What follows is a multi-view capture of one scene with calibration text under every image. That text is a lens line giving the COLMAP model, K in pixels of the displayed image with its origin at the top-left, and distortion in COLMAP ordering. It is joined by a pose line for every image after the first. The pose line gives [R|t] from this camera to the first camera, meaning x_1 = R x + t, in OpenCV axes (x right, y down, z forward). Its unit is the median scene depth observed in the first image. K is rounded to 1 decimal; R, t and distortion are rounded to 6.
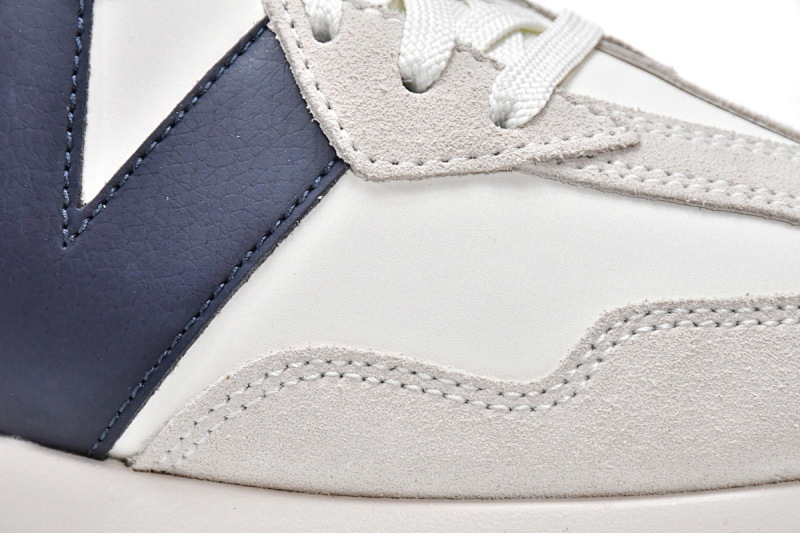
lens RADIAL K [[4075.6, 0, 401.2], [0, 4075.6, 268.4], [0, 0, 1]] dist [0.194704, 0.000000]
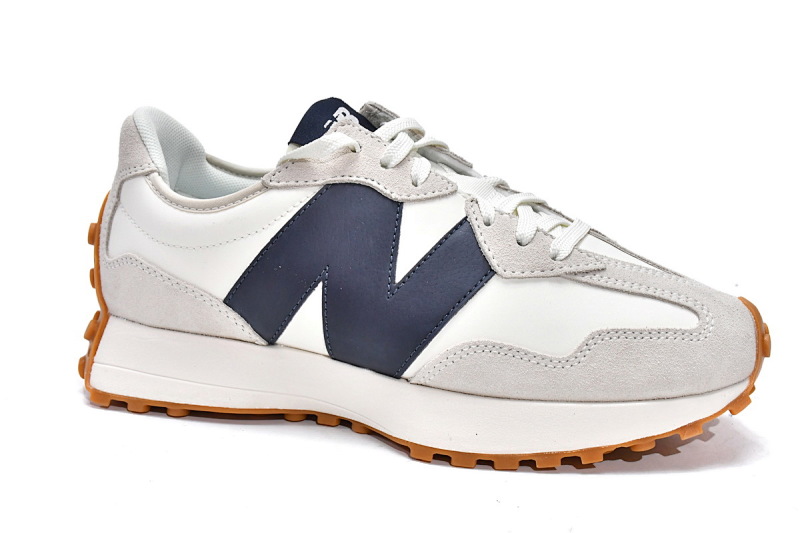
lens RADIAL K [[1186.0, 0, 400.4], [0, 1186.0, 269.2], [0, 0, 1]] dist [-0.004075, 0.000000]
pose [[0.996528, 0.038042, -0.074064, -0.017678], [-0.040602, 0.998618, -0.033371, 0.001036], [0.072692, 0.036262, 0.996695, 0.225255]]
